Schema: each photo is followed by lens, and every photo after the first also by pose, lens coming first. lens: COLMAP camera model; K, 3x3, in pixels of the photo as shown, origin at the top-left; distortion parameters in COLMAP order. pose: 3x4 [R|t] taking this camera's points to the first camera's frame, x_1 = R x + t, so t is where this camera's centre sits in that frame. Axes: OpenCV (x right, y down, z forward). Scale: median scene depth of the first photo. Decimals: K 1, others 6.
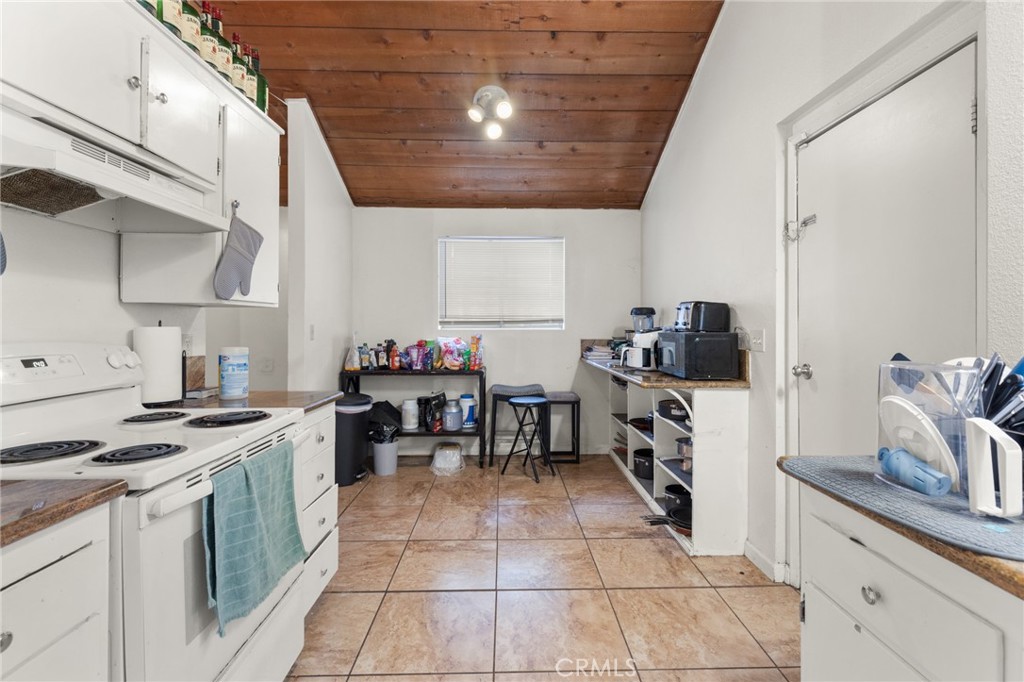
lens RADIAL K [[462.4, 0, 514.1], [0, 462.4, 326.2], [0, 0, 1]] dist [0.000484, 0.000016]
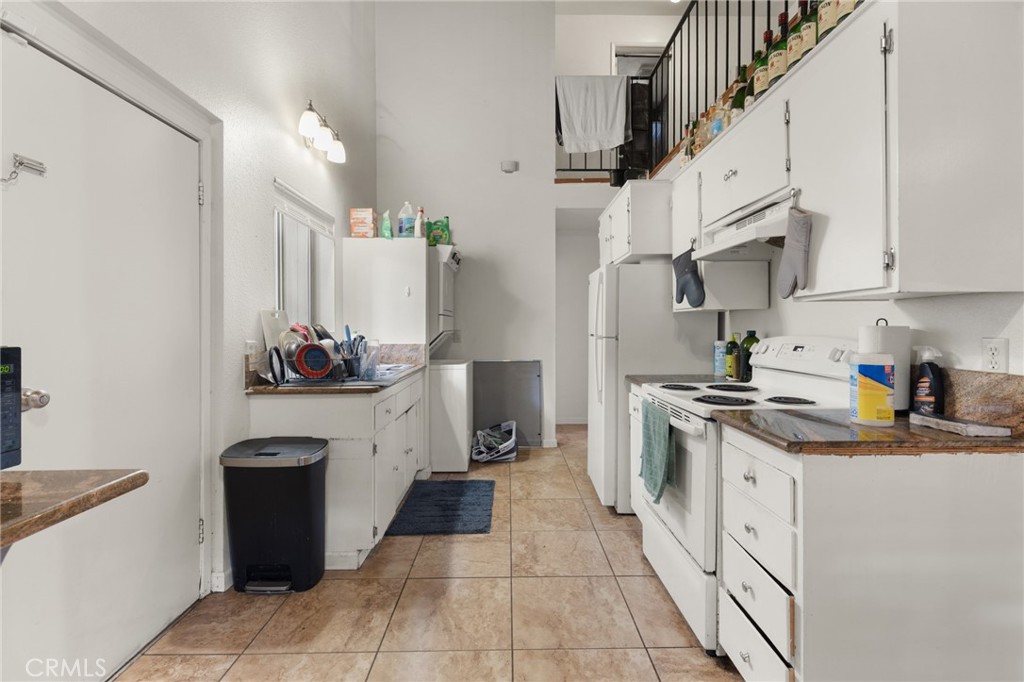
lens RADIAL K [[462.4, 0, 514.1], [0, 462.4, 326.2], [0, 0, 1]] dist [0.000484, 0.000016]
pose [[-0.999942, 0.003966, 0.009975, -0.052162], [0.003984, 0.999990, 0.001857, -0.001647], [-0.009968, 0.001897, -0.999949, 1.931609]]
